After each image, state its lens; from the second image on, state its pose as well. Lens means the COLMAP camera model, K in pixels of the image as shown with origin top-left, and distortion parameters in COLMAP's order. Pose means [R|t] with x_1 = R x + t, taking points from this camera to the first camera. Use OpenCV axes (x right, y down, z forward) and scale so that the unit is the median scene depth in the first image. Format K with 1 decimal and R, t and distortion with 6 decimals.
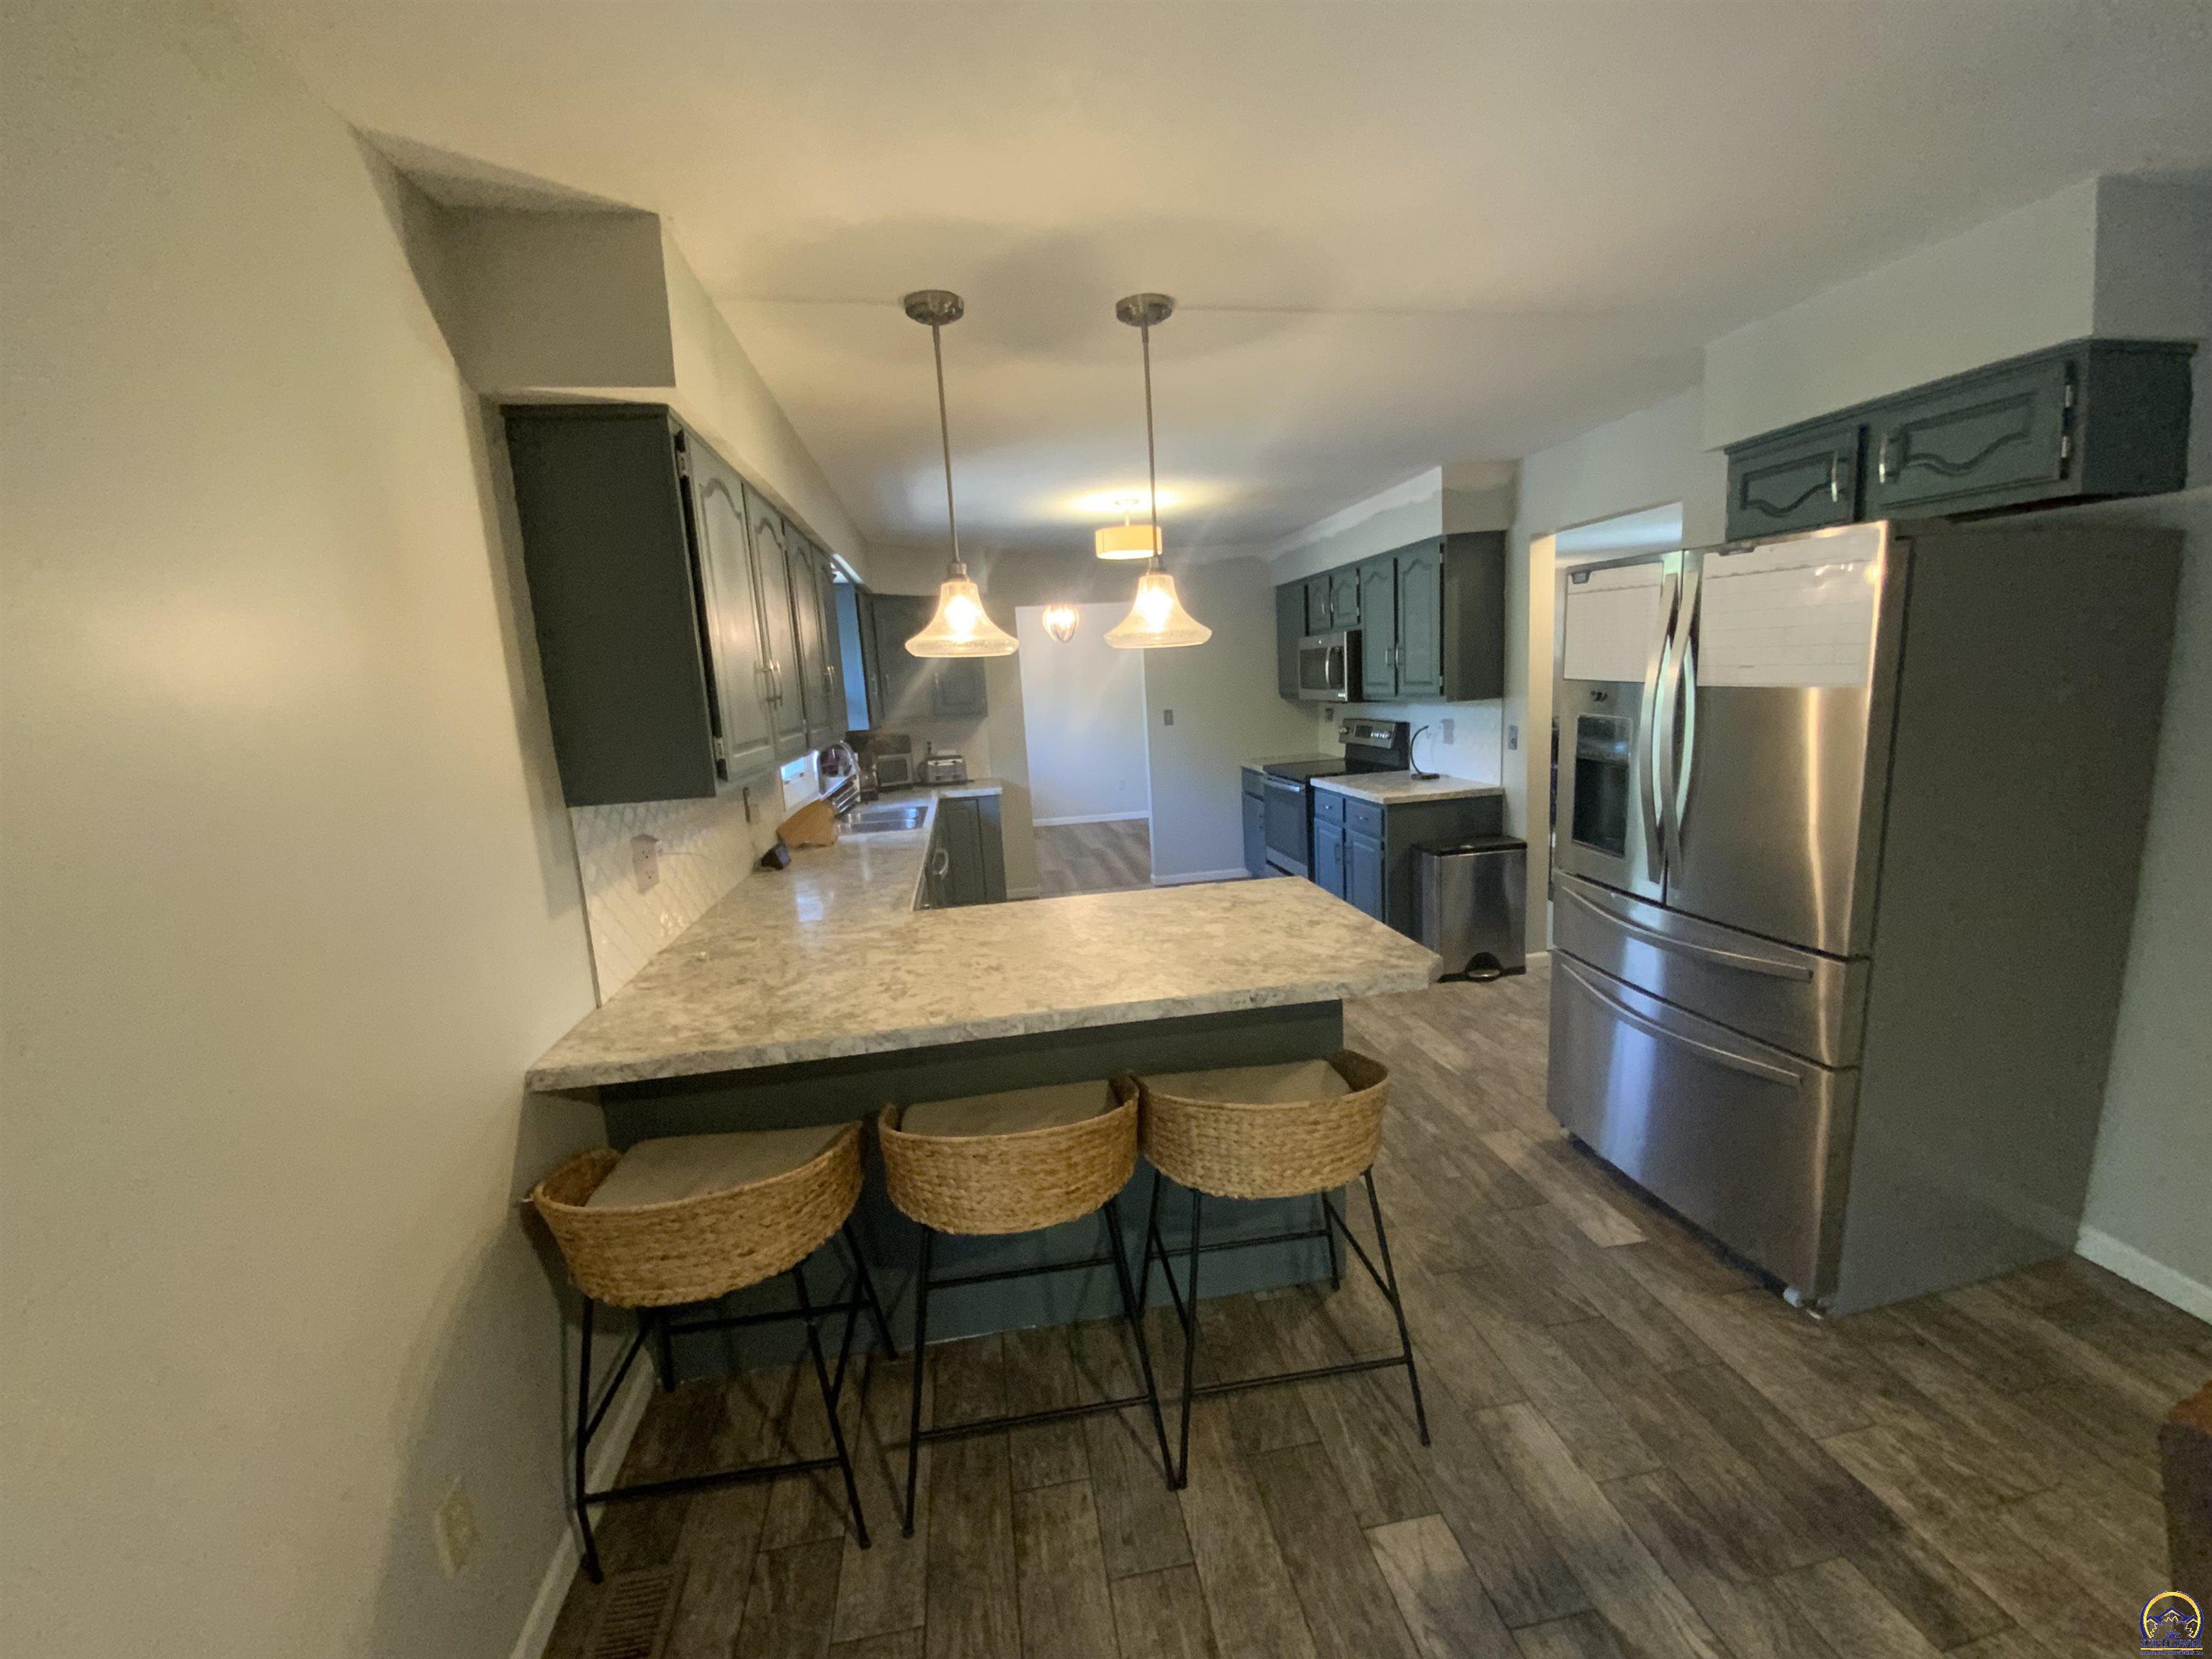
lens RADIAL K [[894.1, 0, 1096.8], [0, 894.1, 827.0], [0, 0, 1]] dist [-0.005643, -0.003888]
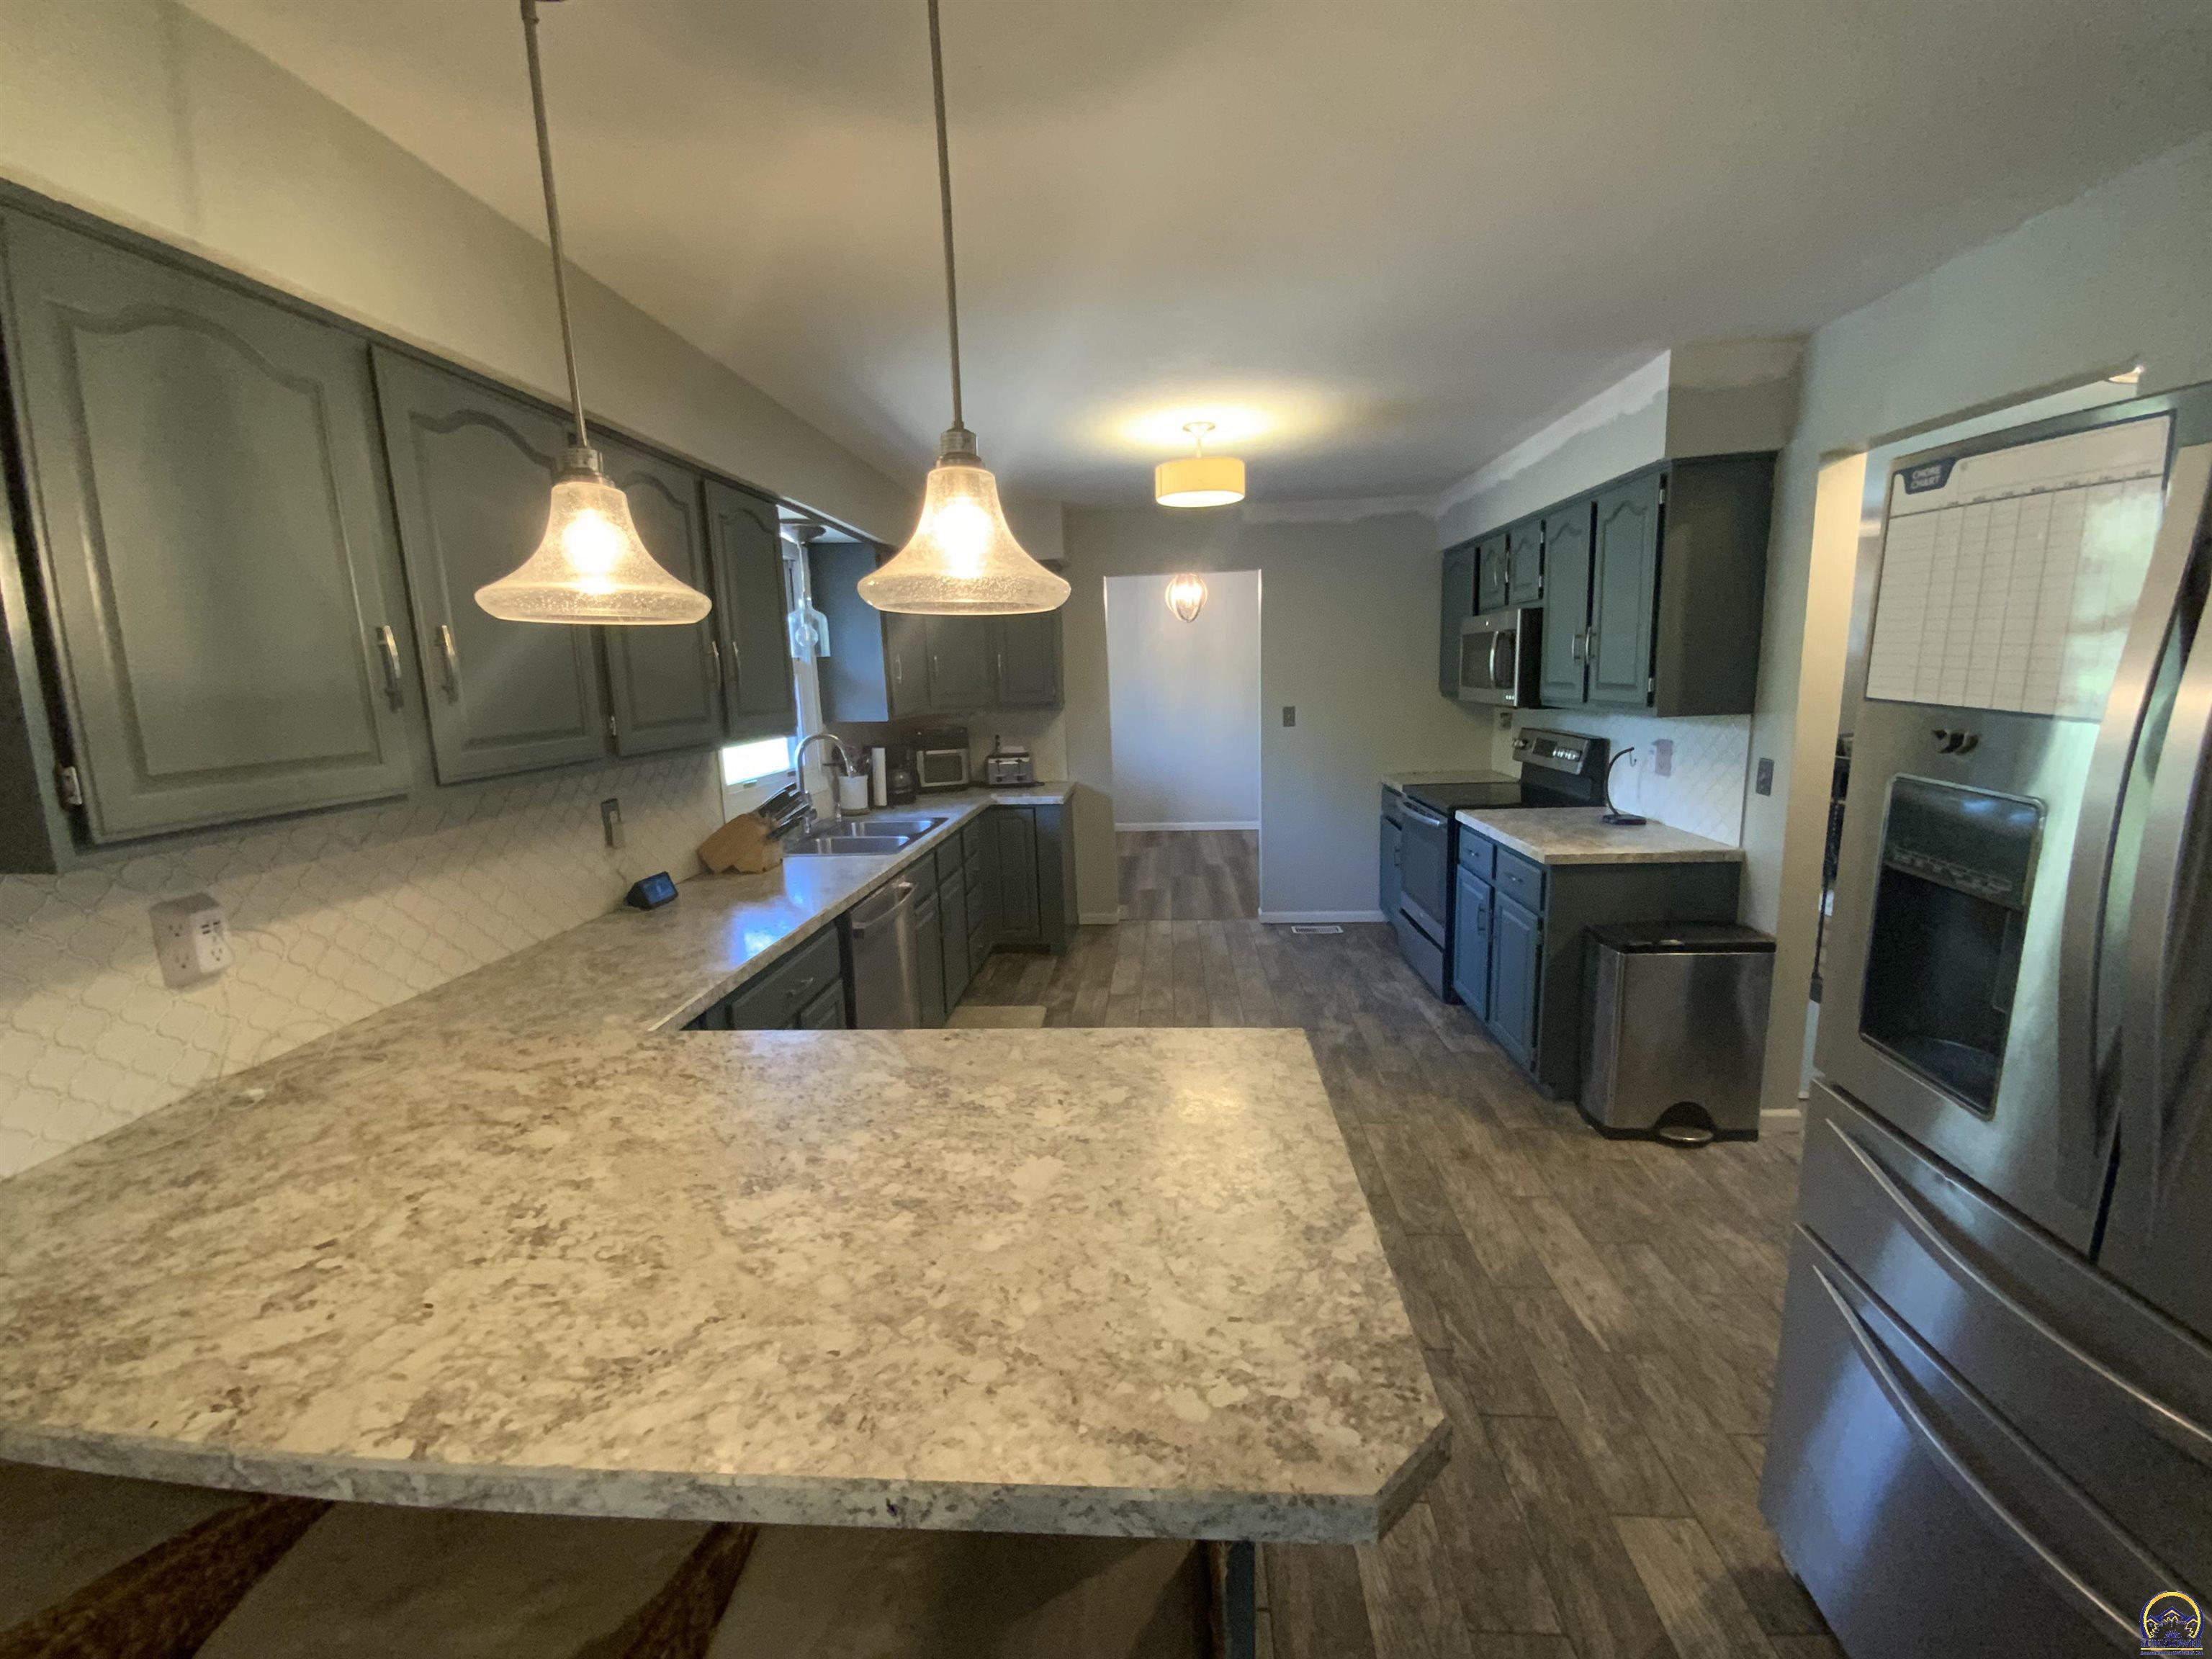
lens RADIAL K [[894.1, 0, 1111.6], [0, 894.1, 827.8], [0, 0, 1]] dist [-0.005643, -0.003888]
pose [[0.976323, 0.065409, -0.206192, 0.142799], [-0.061196, 0.997767, 0.026754, -0.052736], [0.207482, -0.013503, 0.978146, 0.278171]]
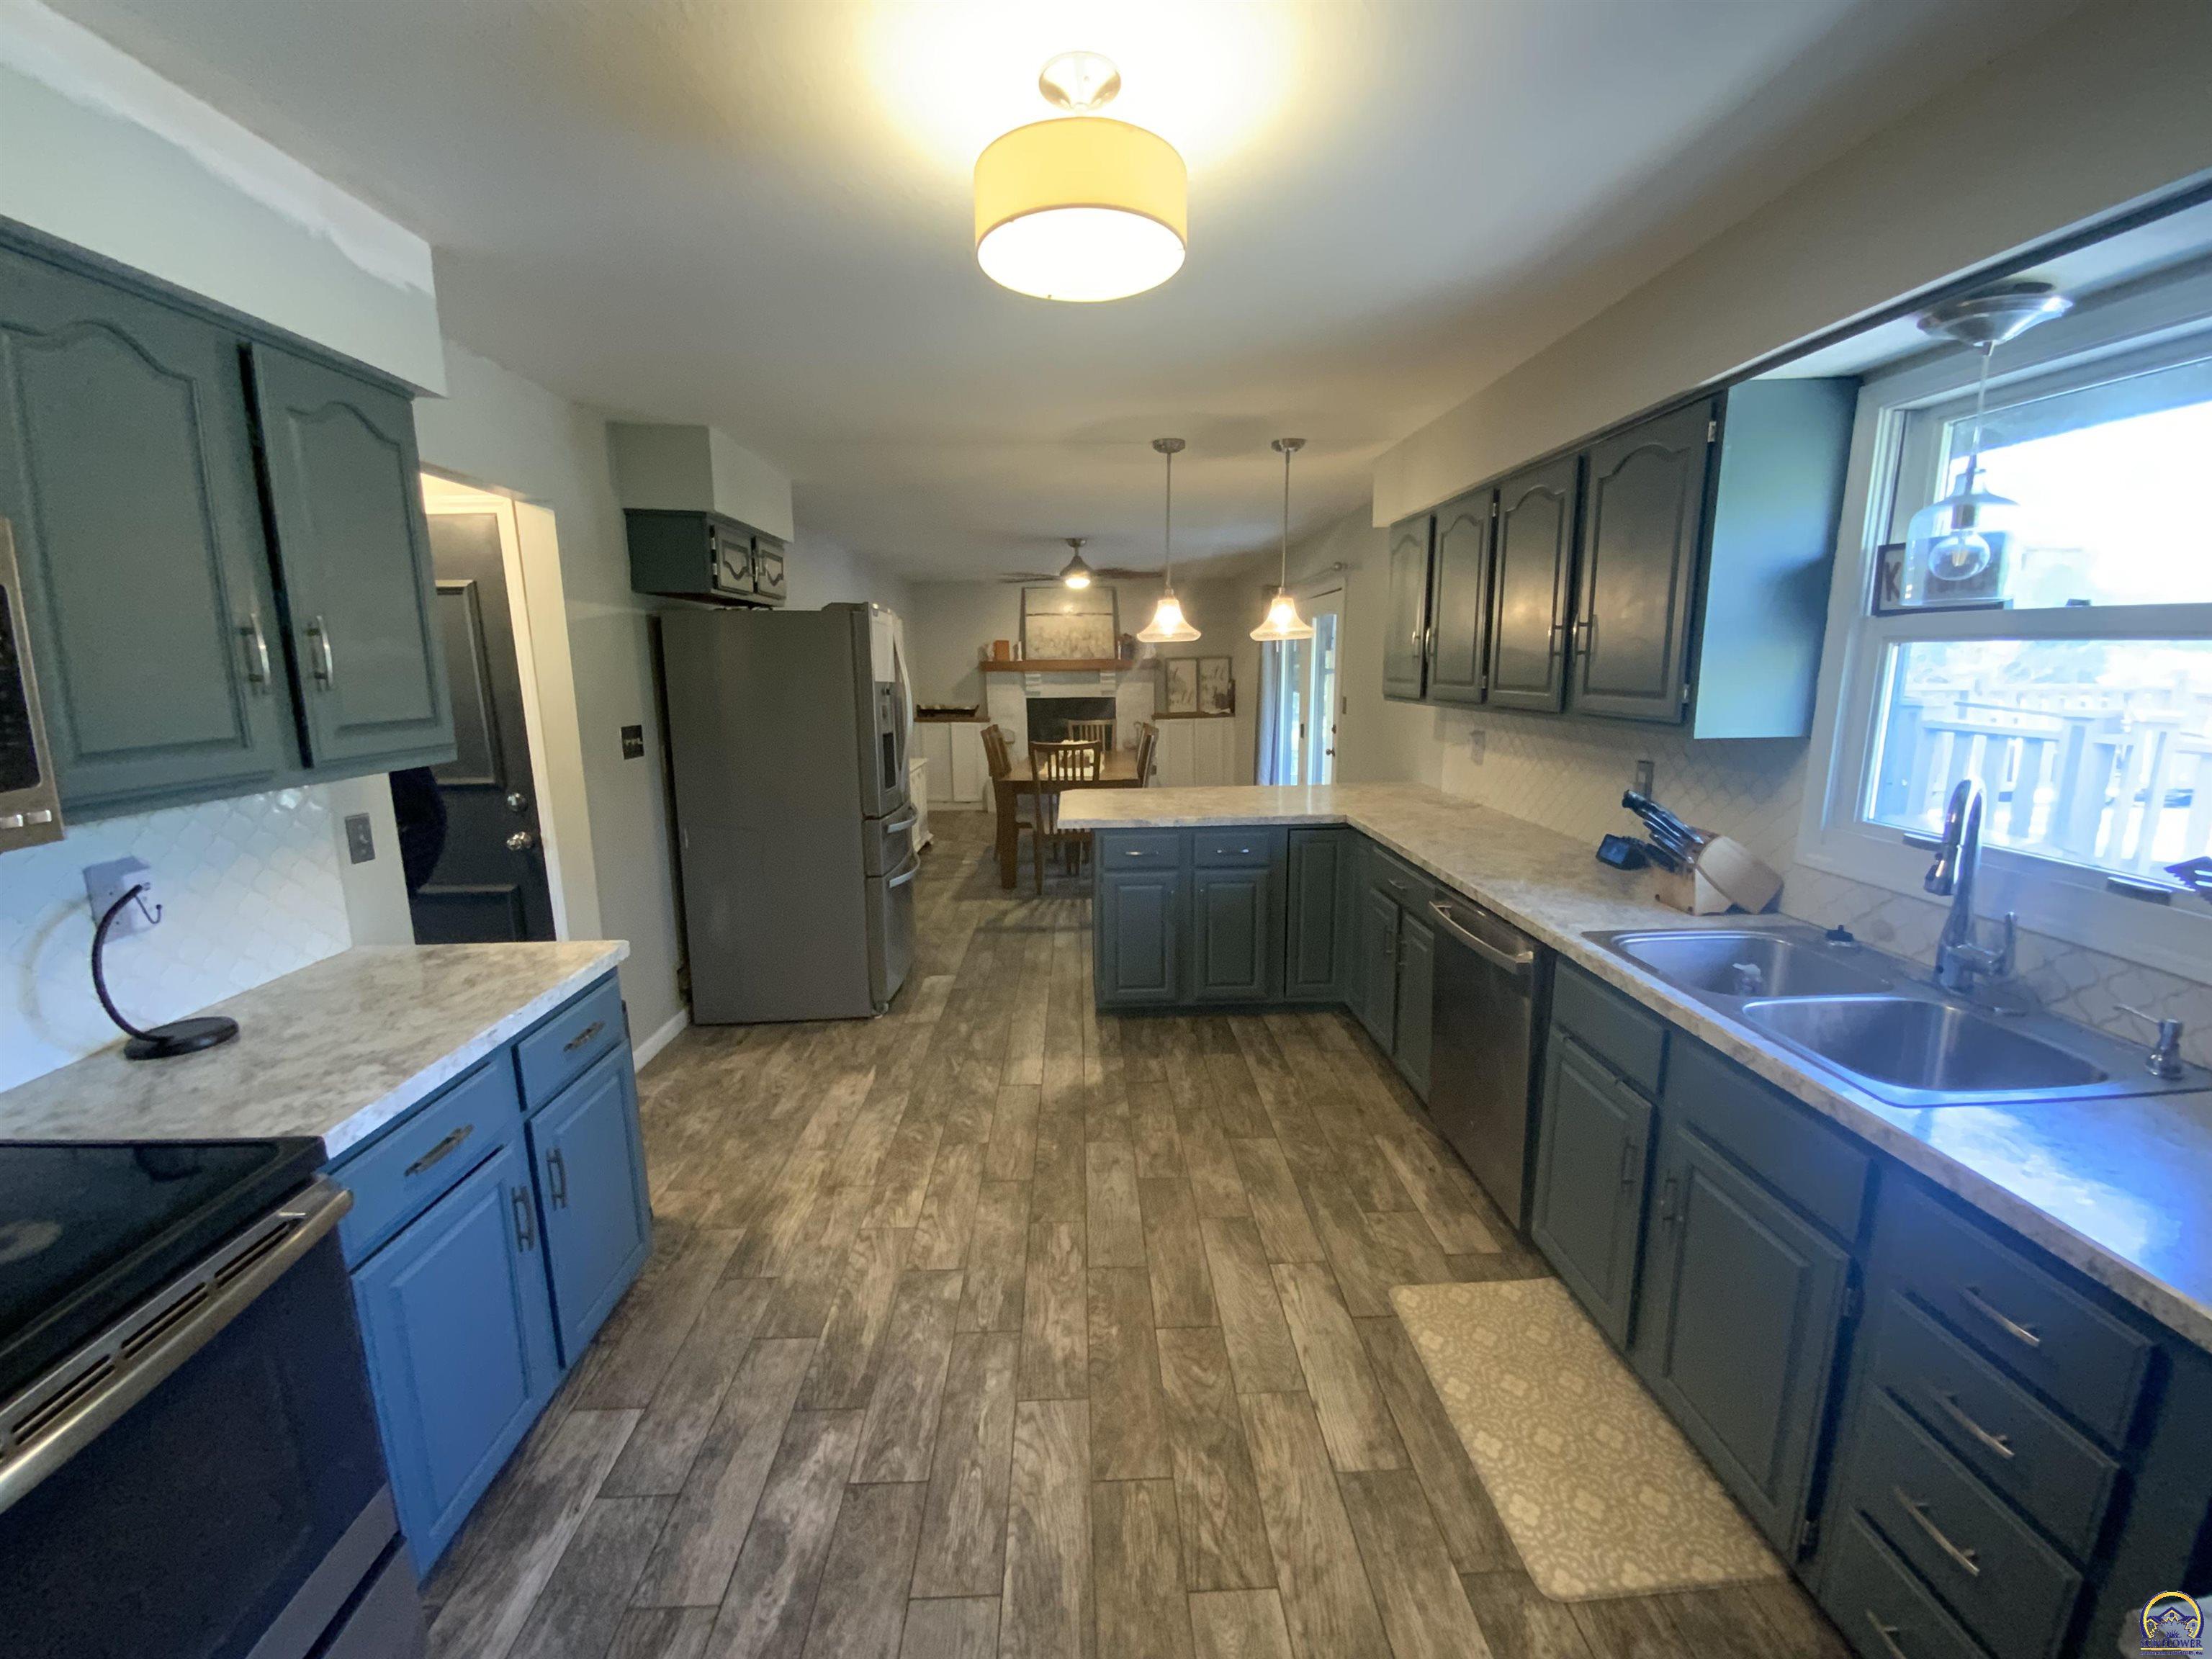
lens RADIAL K [[894.1, 0, 1107.1], [0, 894.1, 816.1], [0, 0, 1]] dist [-0.005643, -0.003888]
pose [[-0.990990, 0.040547, 0.127655, -0.000860], [0.081331, 0.939416, 0.332991, -0.244098], [-0.106419, 0.340373, -0.934249, 1.439674]]
